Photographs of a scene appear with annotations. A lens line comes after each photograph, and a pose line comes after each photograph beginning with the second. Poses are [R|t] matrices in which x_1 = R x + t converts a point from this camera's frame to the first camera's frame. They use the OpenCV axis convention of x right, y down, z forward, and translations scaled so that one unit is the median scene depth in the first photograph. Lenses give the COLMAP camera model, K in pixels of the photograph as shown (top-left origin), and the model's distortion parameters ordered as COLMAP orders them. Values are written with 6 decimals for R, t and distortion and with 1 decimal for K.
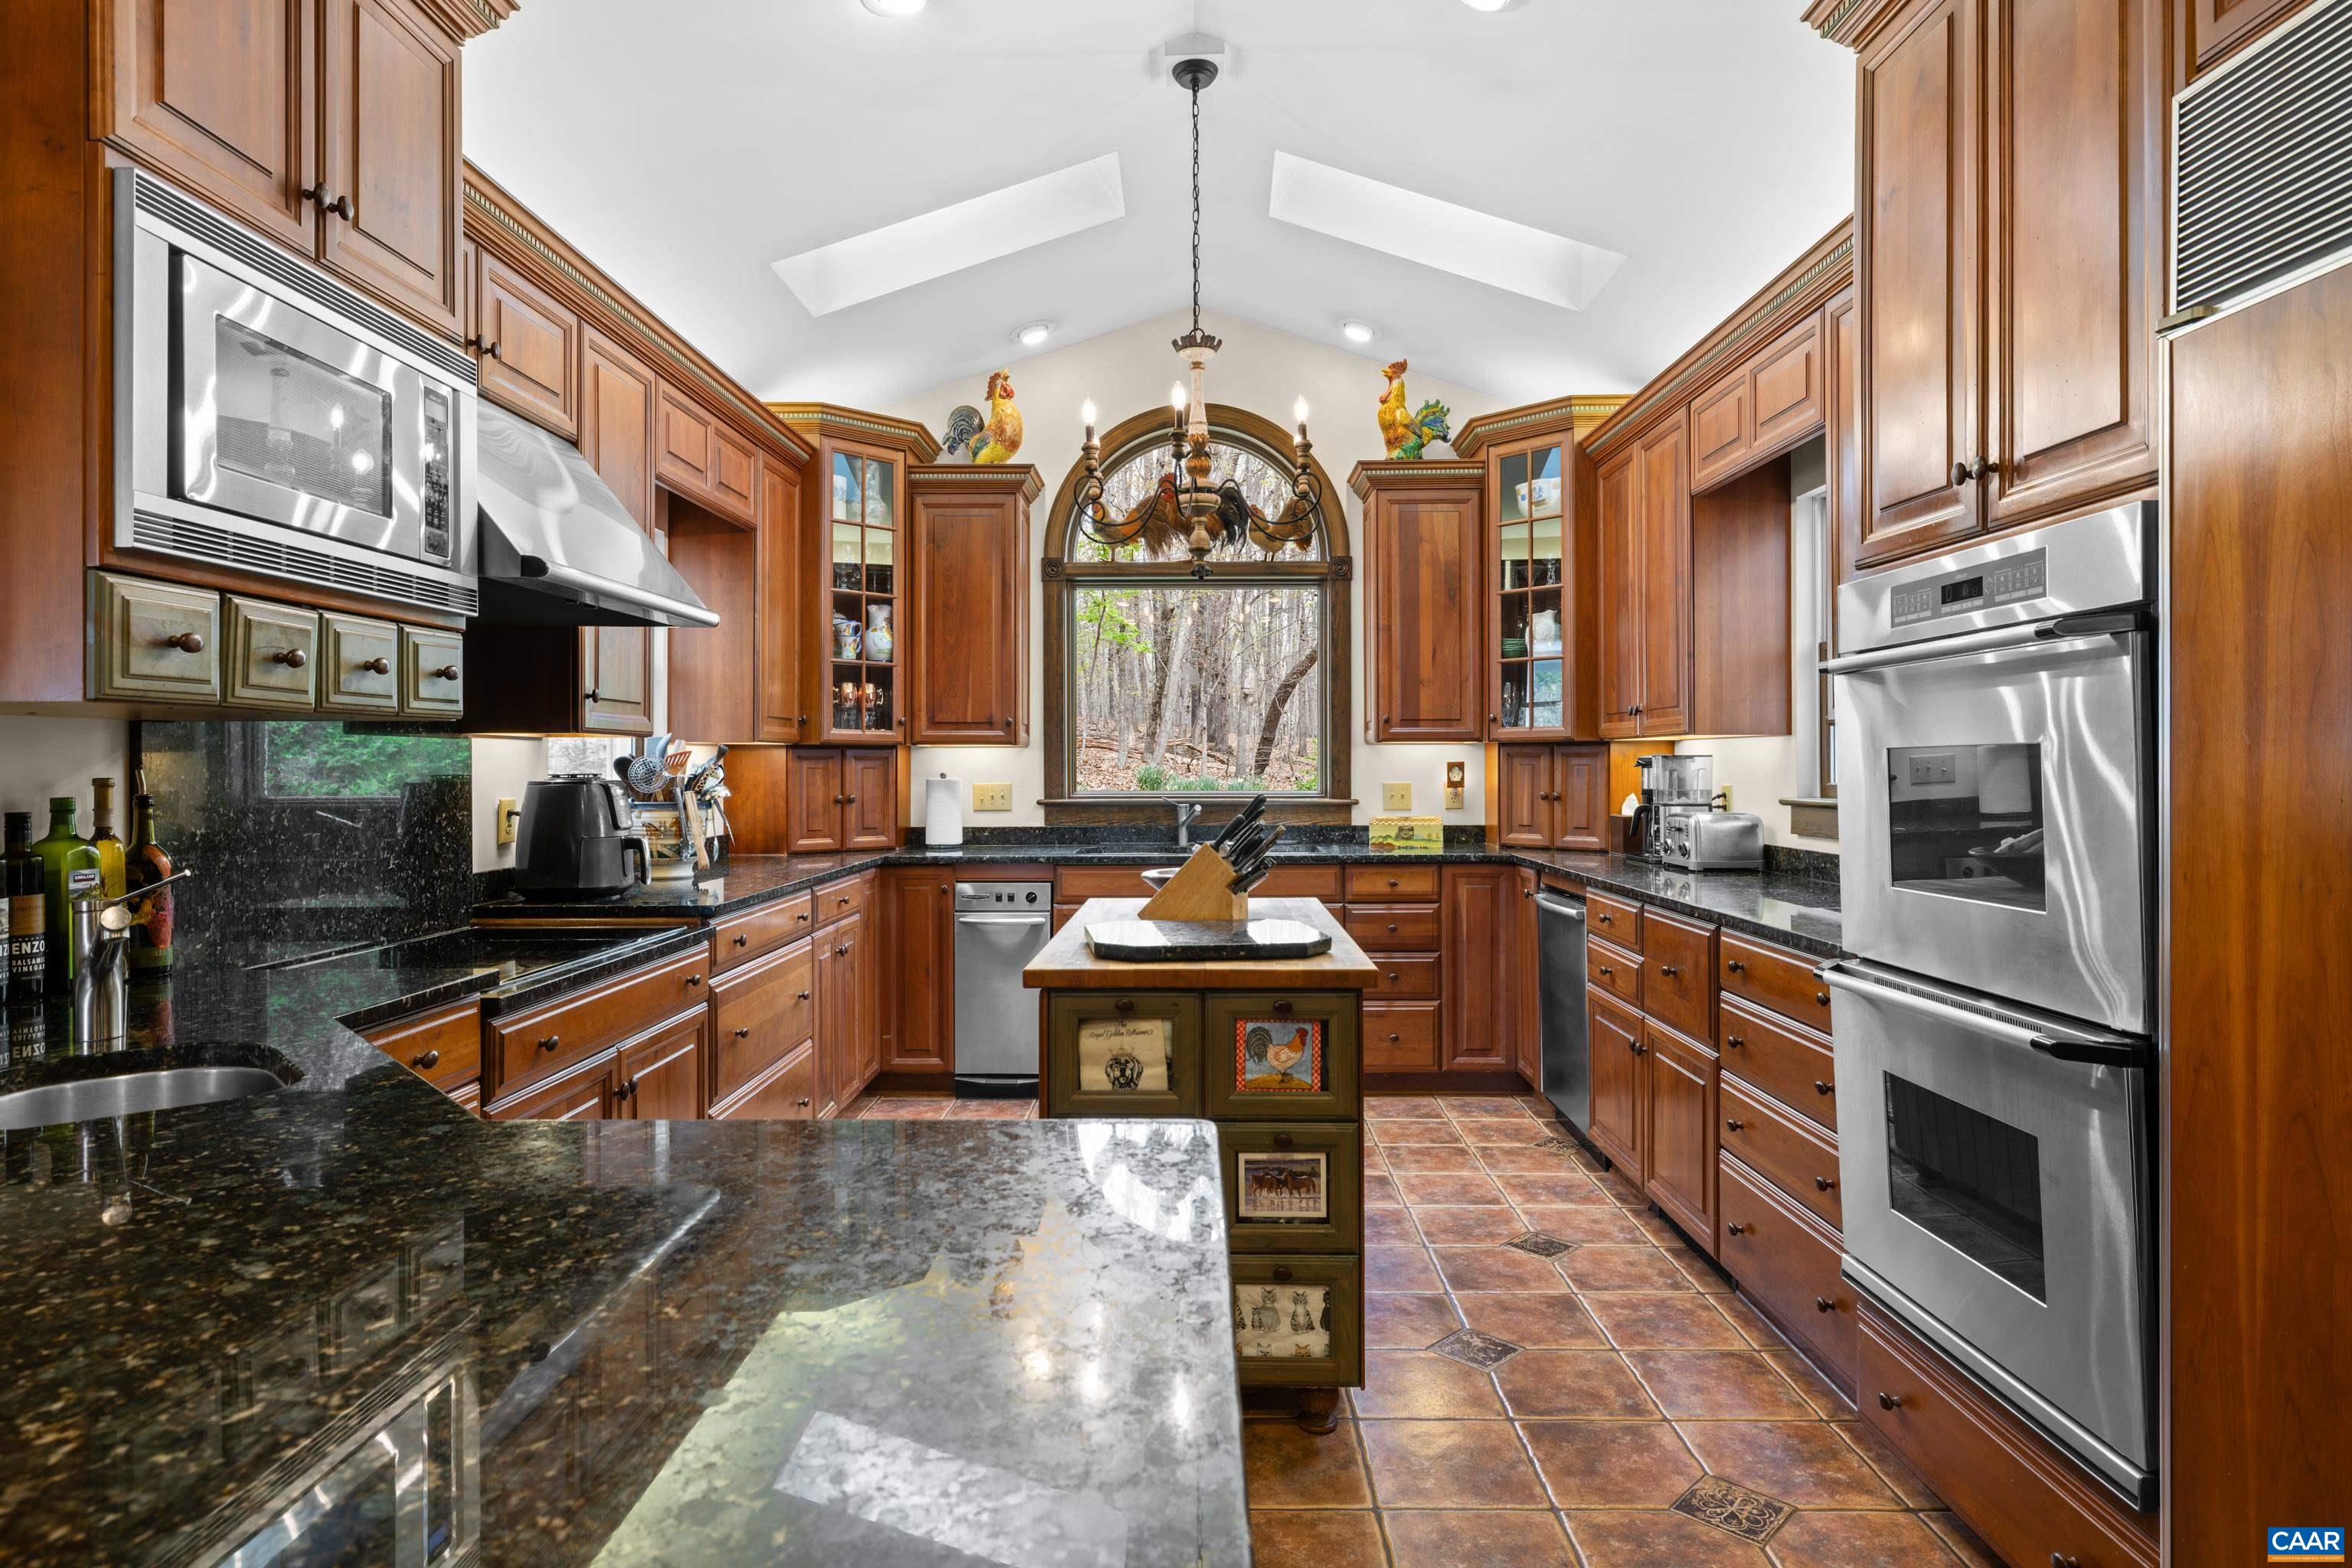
lens RADIAL K [[1293.0, 0, 1180.3], [0, 1293.0, 765.4], [0, 0, 1]] dist [0.000056, -0.000184]
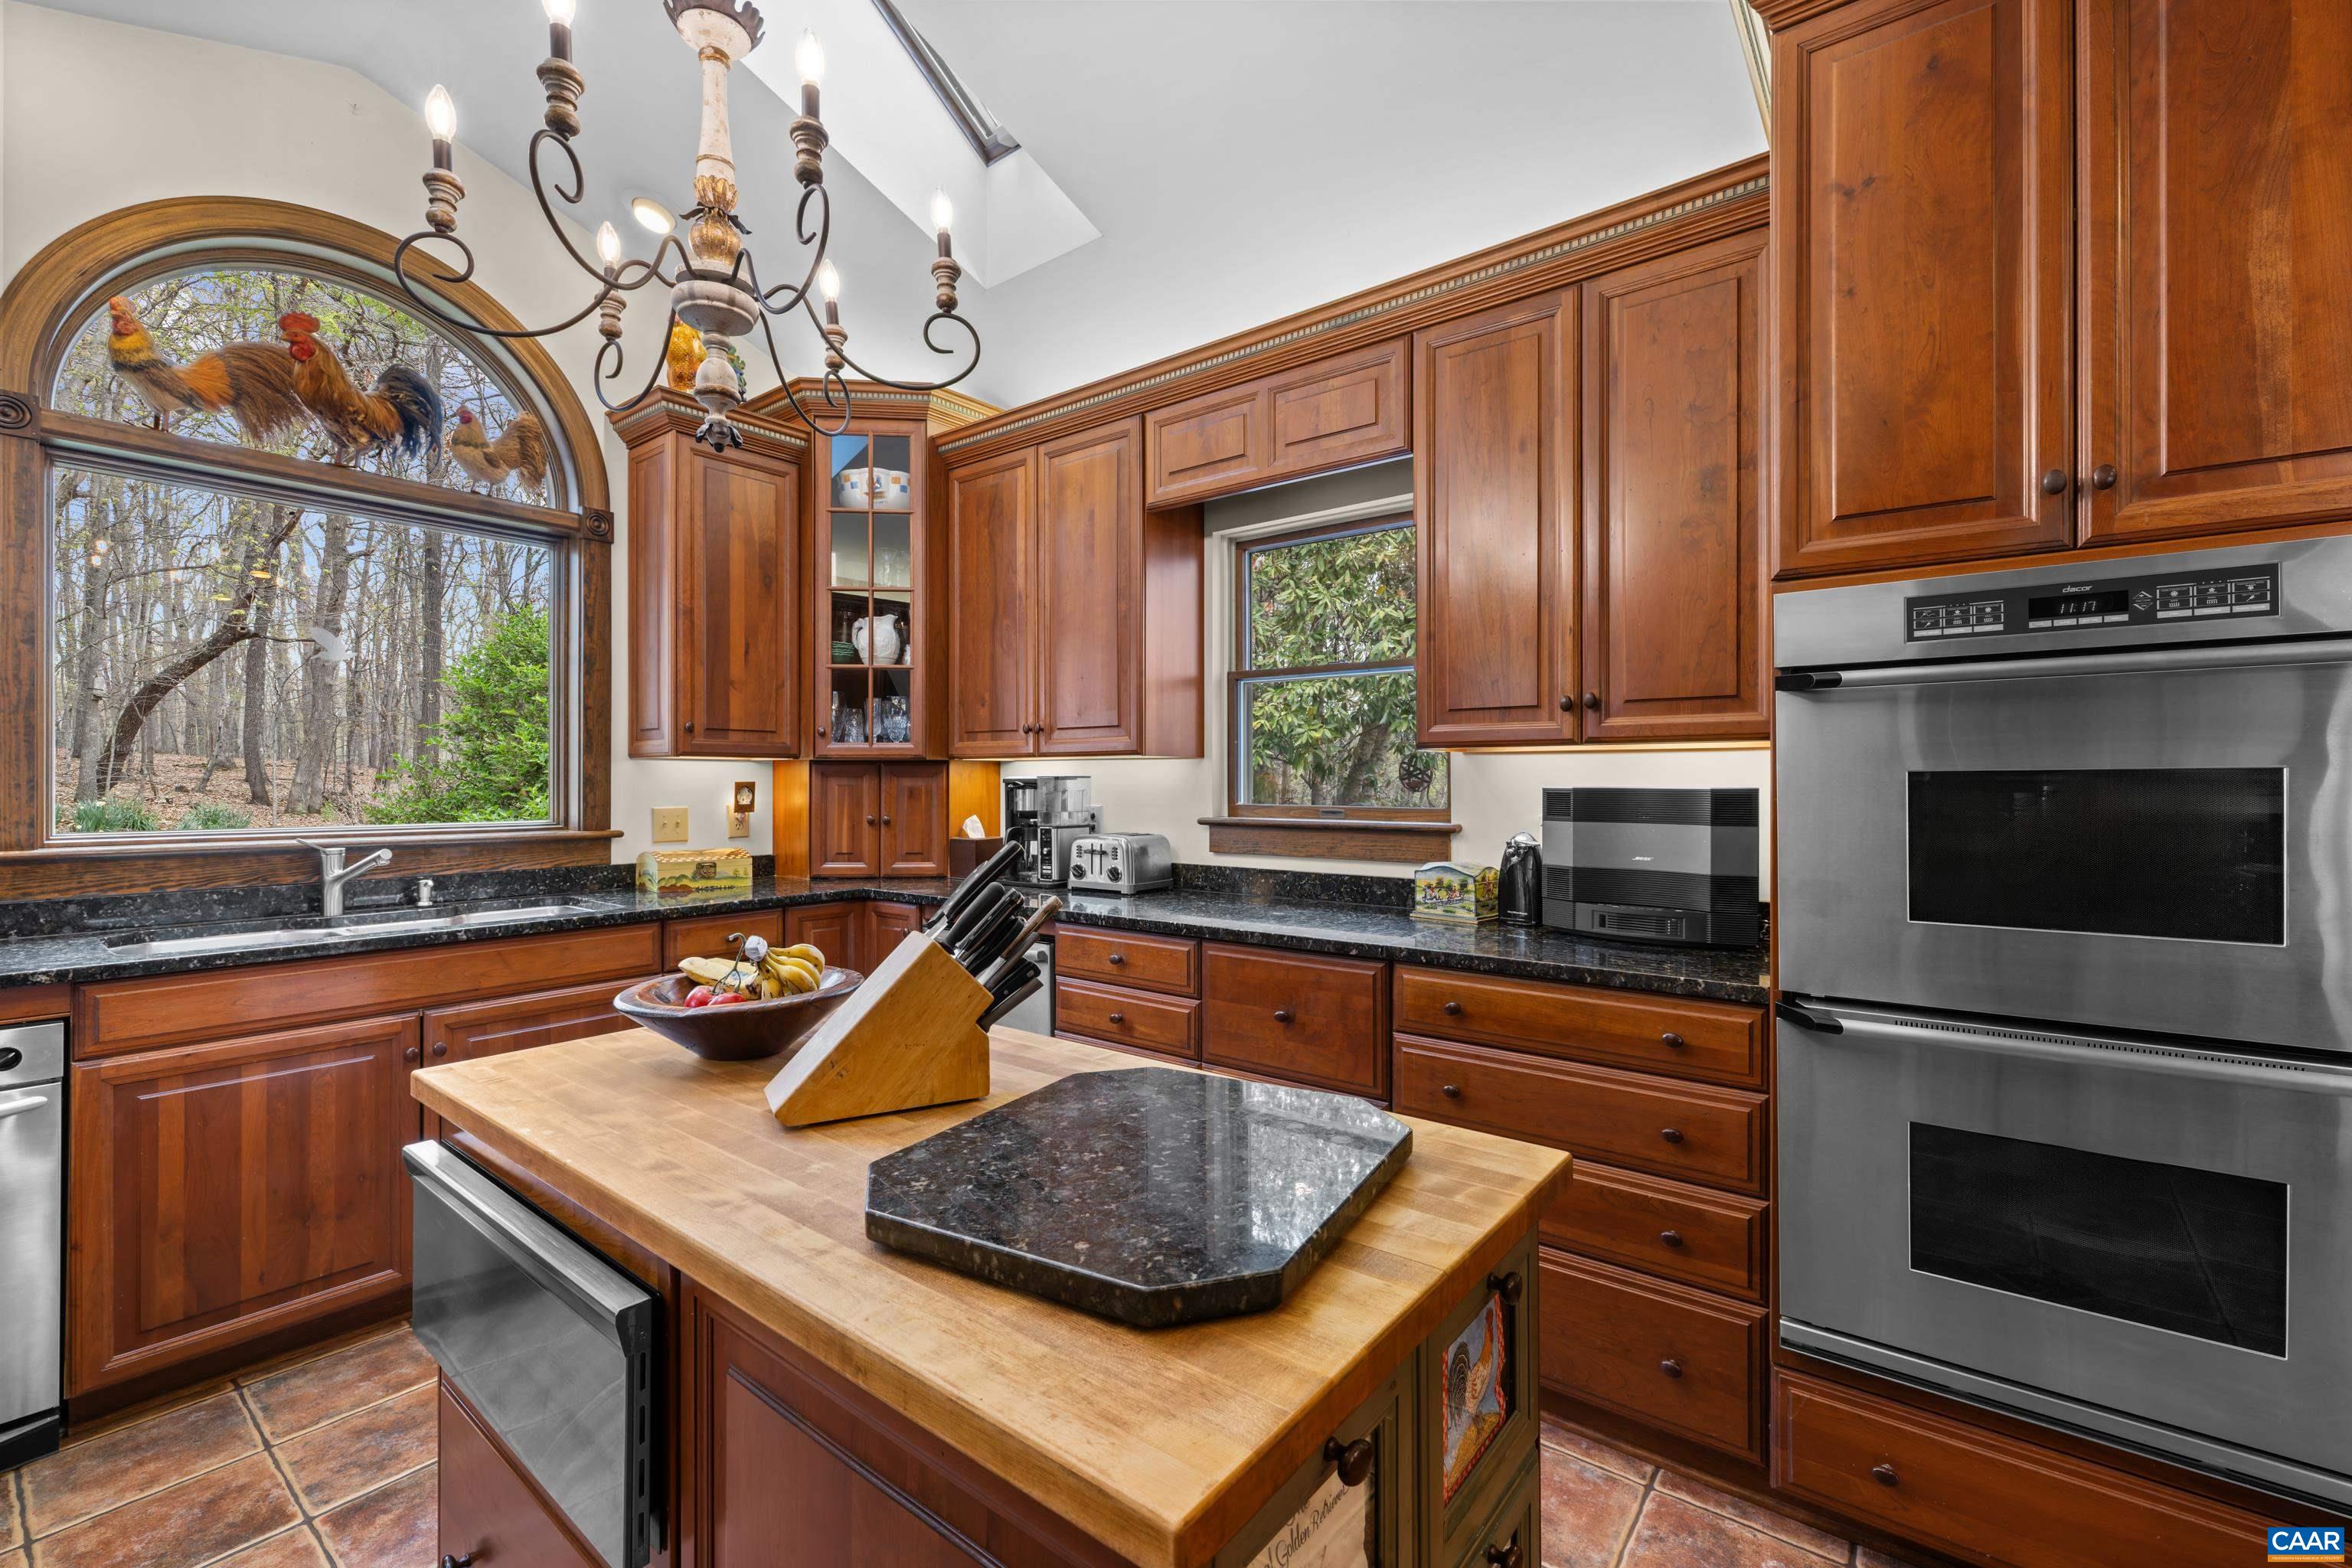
lens RADIAL K [[988.5, 0, 1176.2], [0, 988.5, 778.6], [0, 0, 1]] dist [0.001198, 0.000282]
pose [[0.608353, 0.005666, 0.793647, -0.174401], [-0.000820, 0.999978, -0.006510, -0.001316], [-0.793666, 0.003310, 0.608344, 0.515746]]
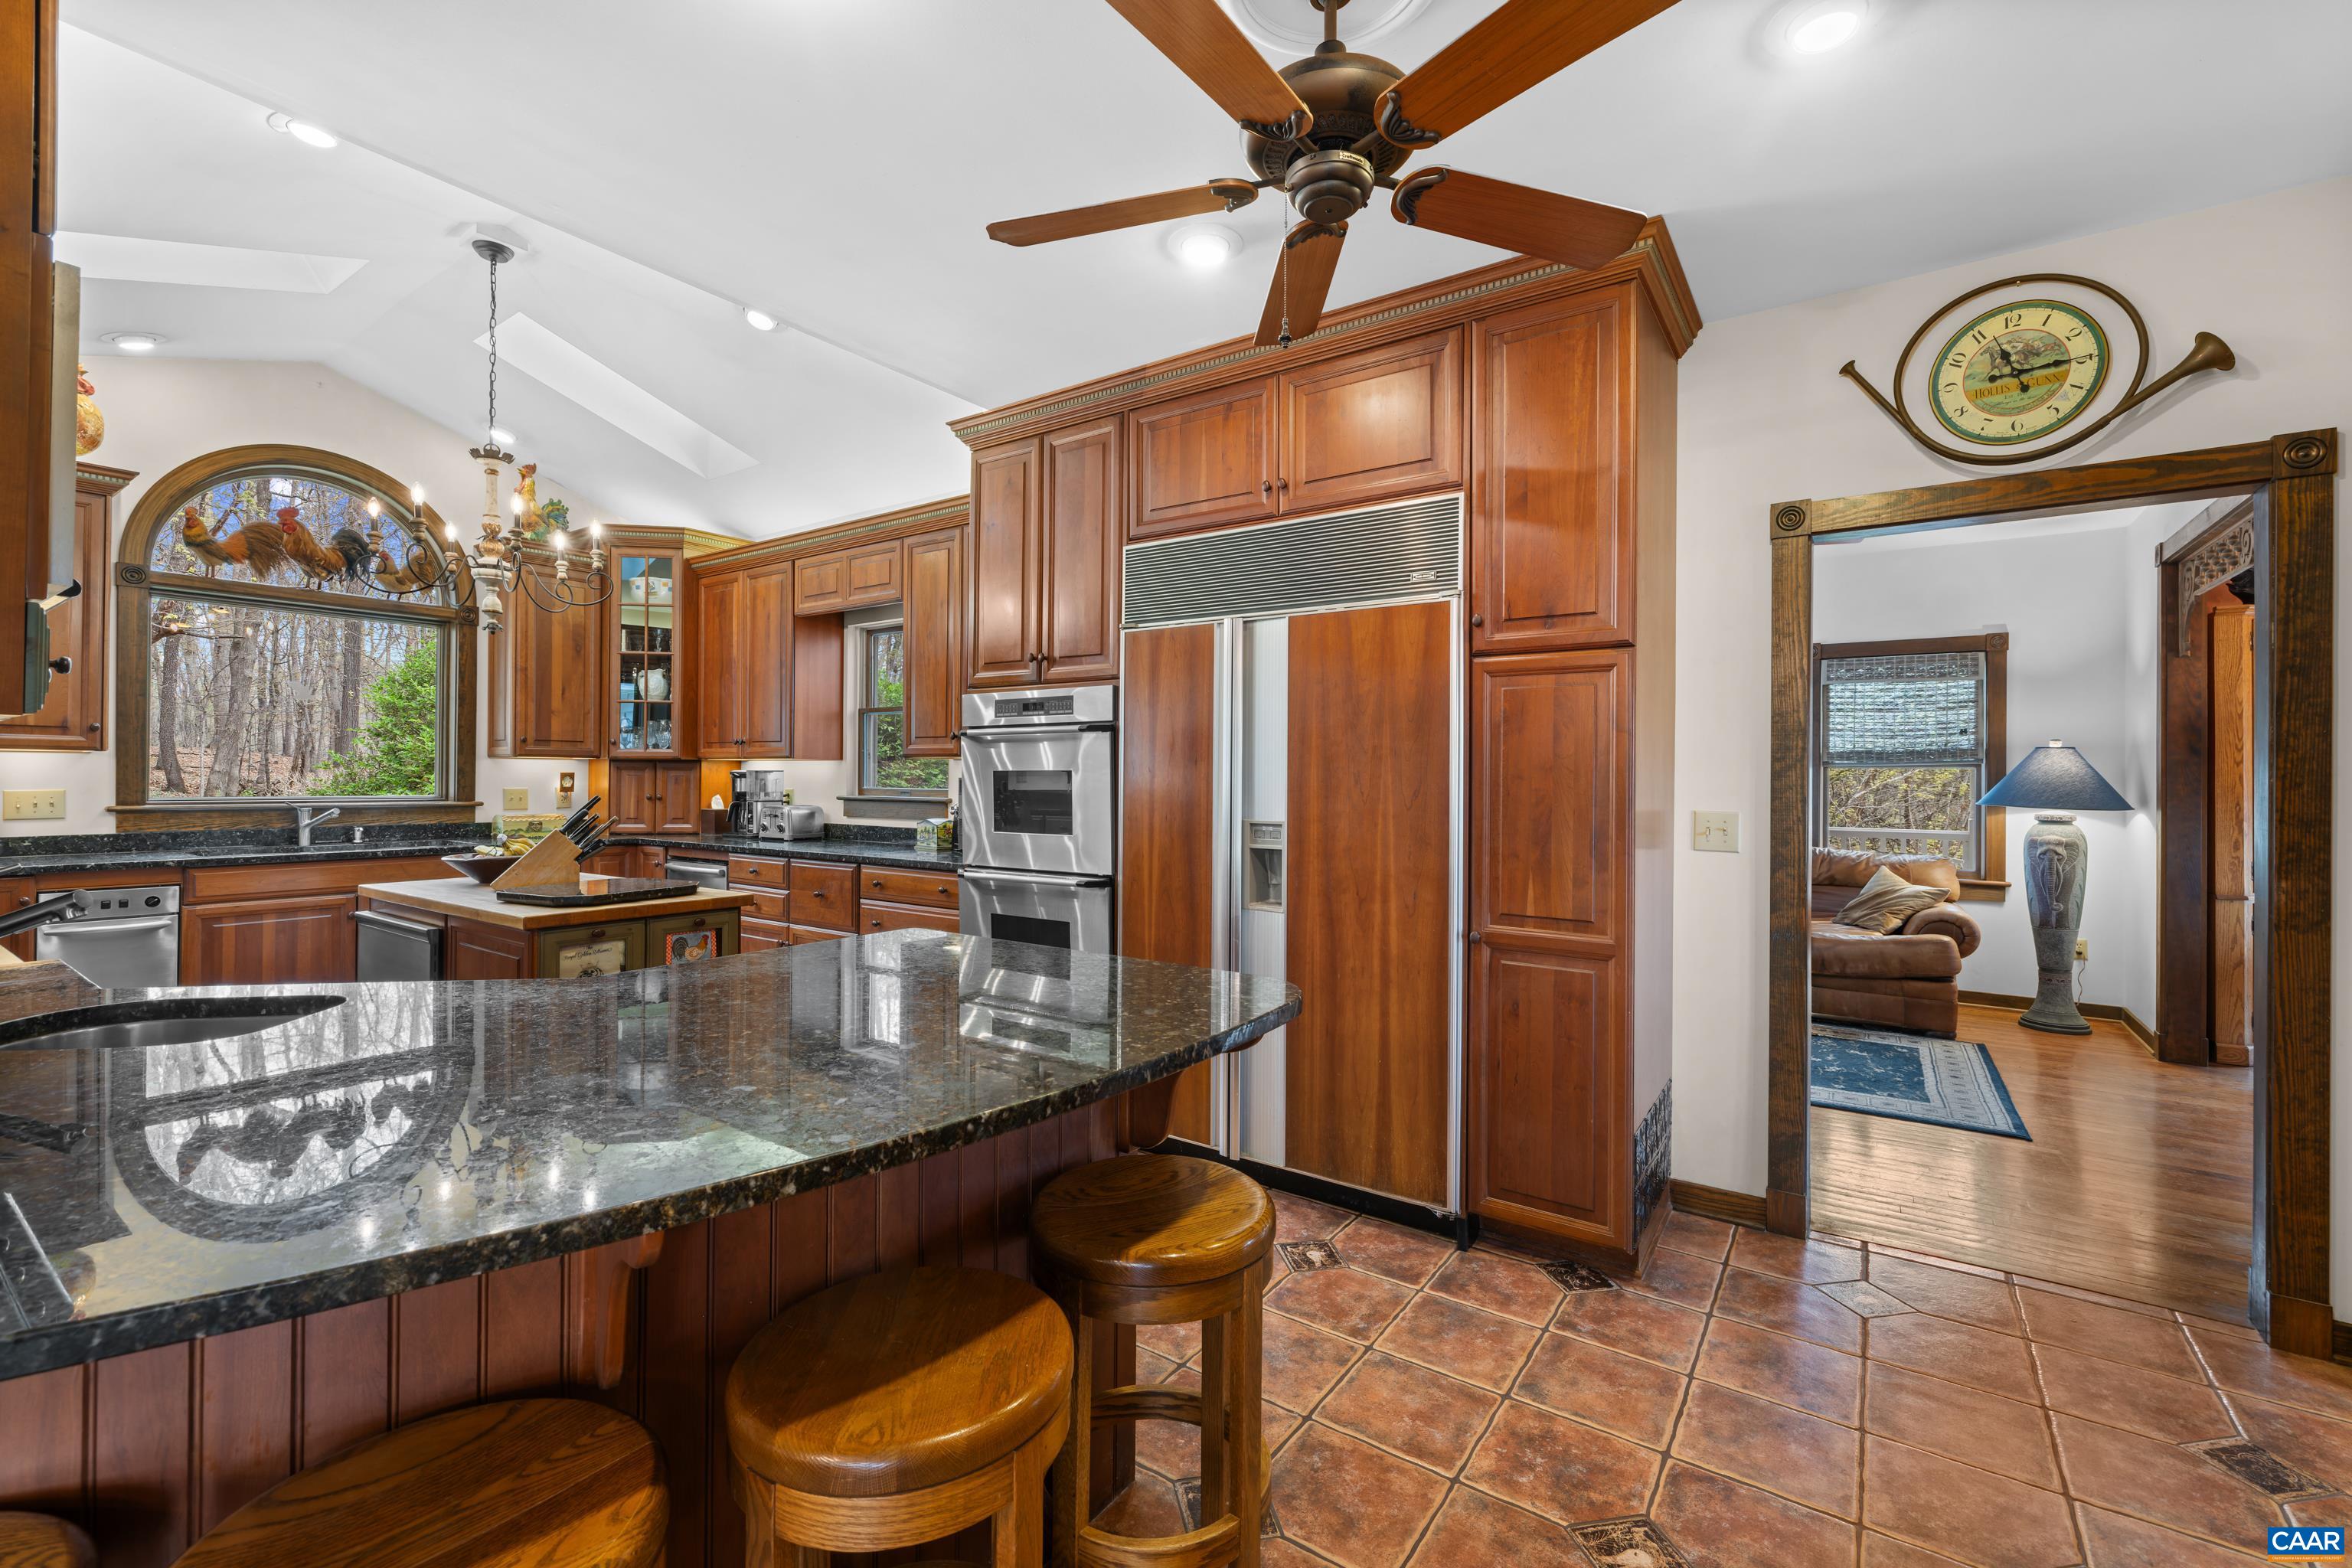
lens RADIAL K [[988.5, 0, 1174.3], [0, 988.5, 772.0], [0, 0, 1]] dist [0.001198, 0.000282]
pose [[0.567117, 0.010969, 0.823564, -0.368098], [-0.007756, 0.999938, -0.007977, 0.000077], [-0.823601, -0.001864, 0.567167, -0.128758]]
